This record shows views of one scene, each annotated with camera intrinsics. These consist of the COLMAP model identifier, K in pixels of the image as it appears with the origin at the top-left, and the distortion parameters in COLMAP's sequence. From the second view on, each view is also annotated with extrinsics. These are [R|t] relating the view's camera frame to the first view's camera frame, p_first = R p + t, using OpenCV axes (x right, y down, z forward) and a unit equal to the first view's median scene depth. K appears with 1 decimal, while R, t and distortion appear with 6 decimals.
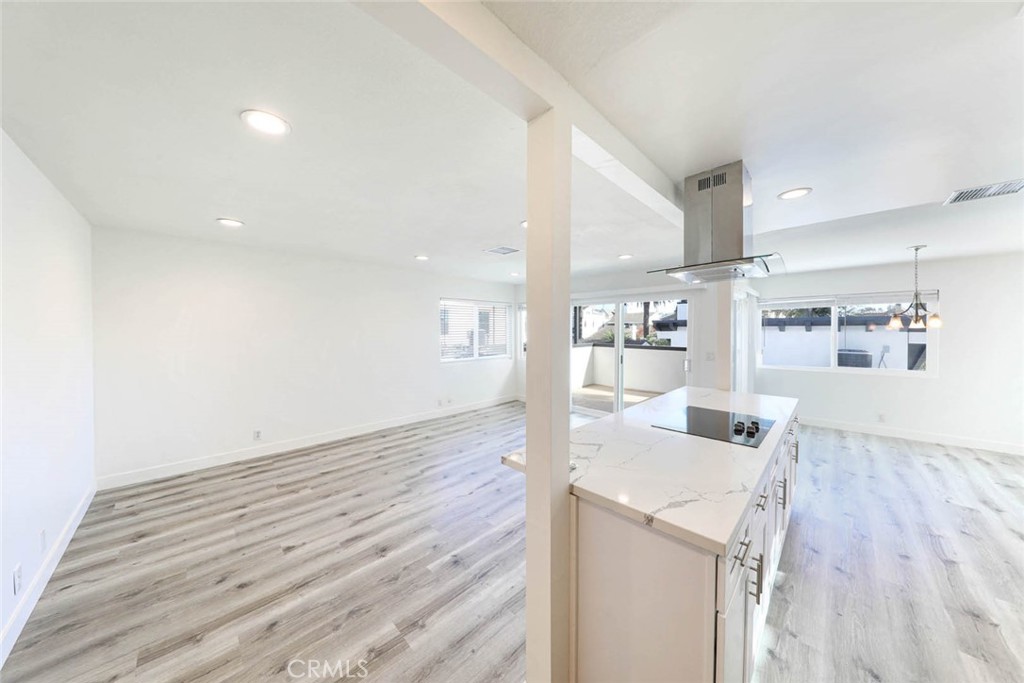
lens RADIAL K [[326.2, 0, 515.8], [0, 326.2, 335.9], [0, 0, 1]] dist [-0.010932, -0.000083]
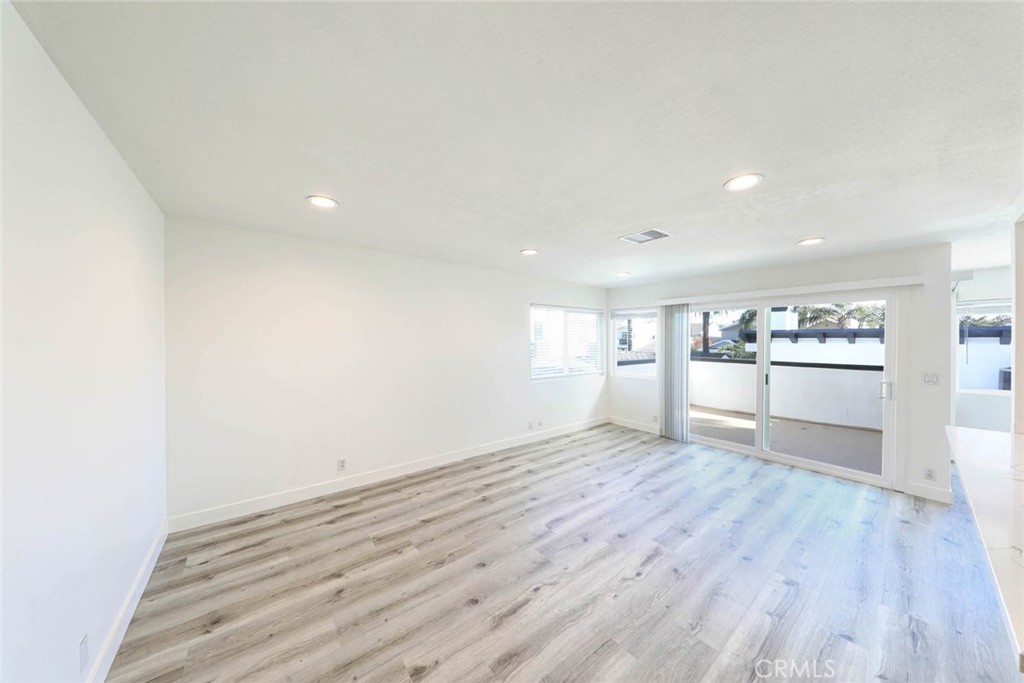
lens RADIAL K [[323.6, 0, 514.9], [0, 323.6, 345.4], [0, 0, 1]] dist [-0.006756, -0.000070]
pose [[0.992961, 0.005626, -0.118305, -0.278494], [-0.006177, 0.999972, -0.004299, -0.003332], [0.118278, 0.004999, 0.992968, 0.239088]]
